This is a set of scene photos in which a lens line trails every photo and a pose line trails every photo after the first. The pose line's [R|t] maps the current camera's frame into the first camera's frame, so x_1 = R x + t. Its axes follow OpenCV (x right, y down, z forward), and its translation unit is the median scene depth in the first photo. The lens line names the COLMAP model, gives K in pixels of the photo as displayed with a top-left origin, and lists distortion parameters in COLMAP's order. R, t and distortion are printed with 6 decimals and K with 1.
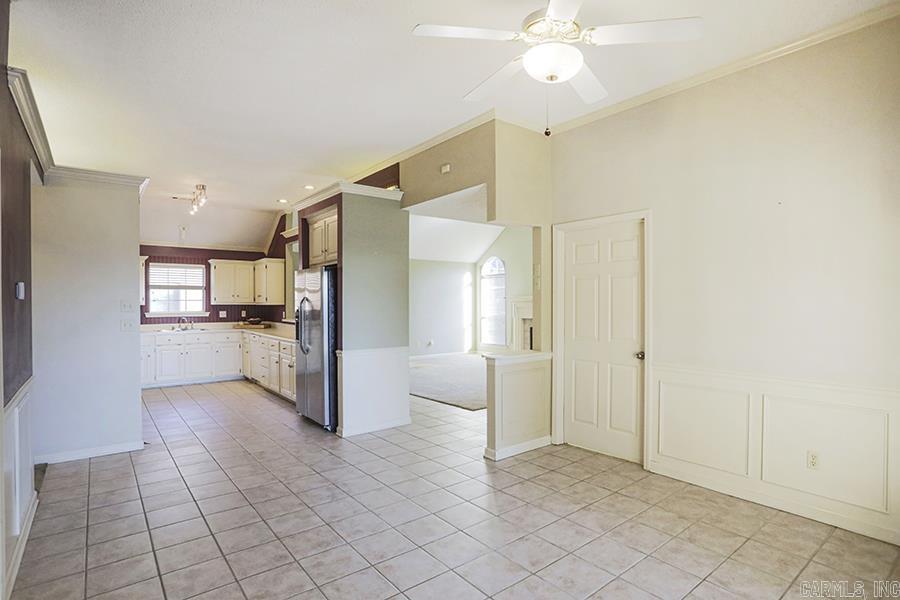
lens RADIAL K [[477.7, 0, 443.3], [0, 477.7, 306.0], [0, 0, 1]] dist [-0.026359, 0.009738]
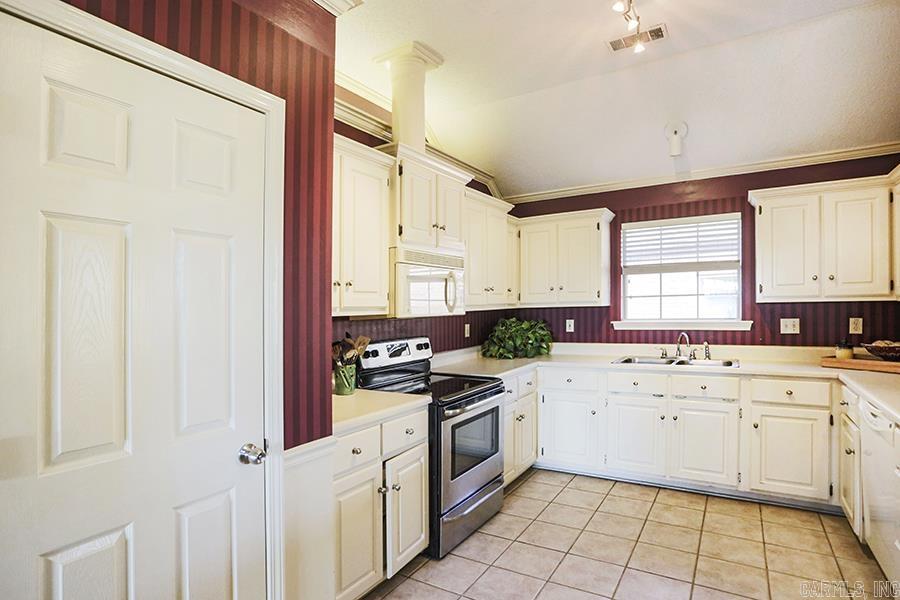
lens RADIAL K [[477.7, 0, 440.8], [0, 477.7, 299.7], [0, 0, 1]] dist [-0.026359, 0.009738]
pose [[0.375626, -0.023846, -0.926465, -0.207528], [0.012571, 0.999708, -0.020635, -0.000509], [0.926686, -0.003895, 0.375816, 0.586608]]
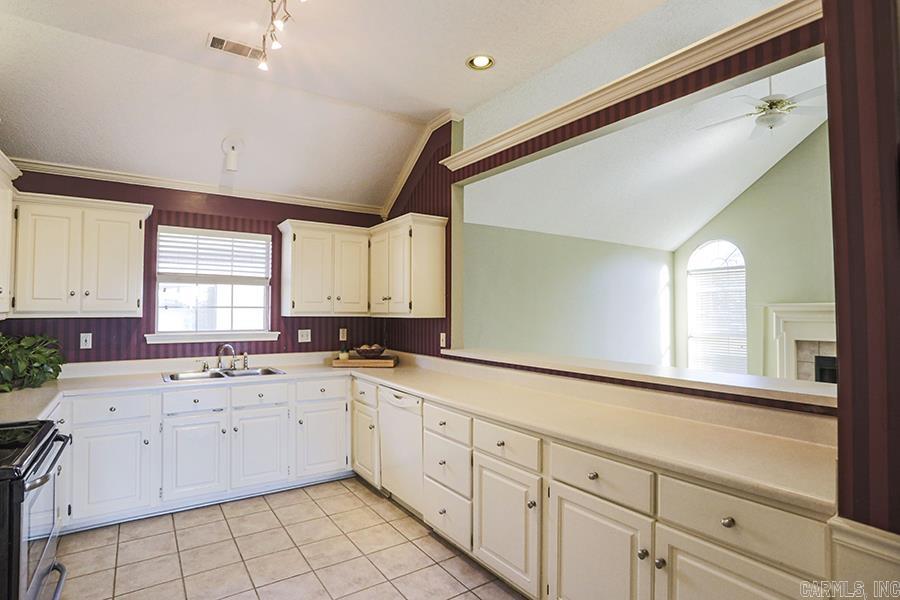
lens RADIAL K [[477.7, 0, 444.7], [0, 477.7, 298.2], [0, 0, 1]] dist [-0.026359, 0.009738]
pose [[0.998881, 0.002545, -0.047226, -0.301619], [-0.004296, 0.999306, -0.037001, -0.003972], [0.047099, 0.037162, 0.998199, 0.524045]]
